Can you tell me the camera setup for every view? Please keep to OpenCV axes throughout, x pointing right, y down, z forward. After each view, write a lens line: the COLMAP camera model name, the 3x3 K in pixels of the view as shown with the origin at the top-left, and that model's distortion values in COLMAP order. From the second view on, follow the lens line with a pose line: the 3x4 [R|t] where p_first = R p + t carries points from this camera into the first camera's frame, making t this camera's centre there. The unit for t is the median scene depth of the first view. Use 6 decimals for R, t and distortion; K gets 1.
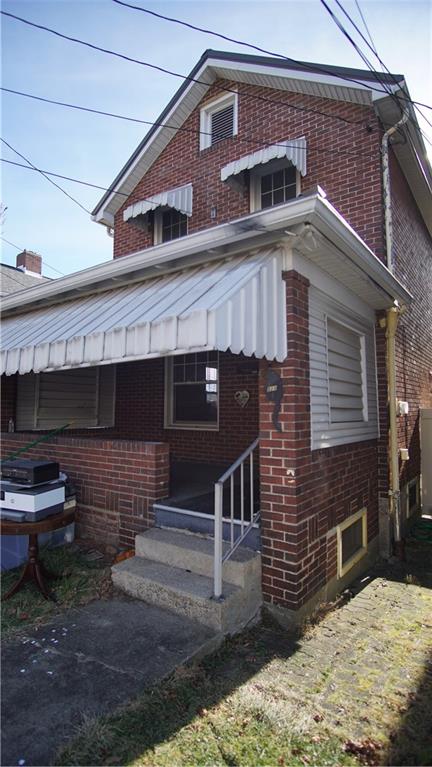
lens RADIAL K [[414.3, 0, 214.7], [0, 414.3, 380.9], [0, 0, 1]] dist [-0.000351, 0.000097]
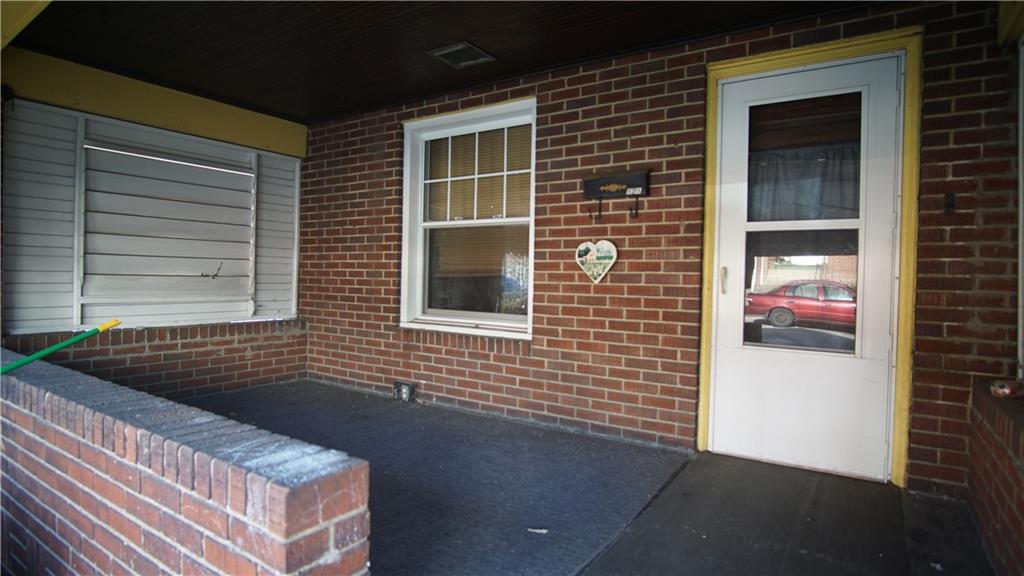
lens RADIAL K [[553.1, 0, 513.0], [0, 553.1, 285.0], [0, 0, 1]] dist [-0.000351, 0.000097]
pose [[0.999134, 0.014677, 0.038945, -0.029078], [-0.017960, 0.996190, 0.085338, 0.020153], [-0.037544, -0.085963, 0.995591, 0.442626]]
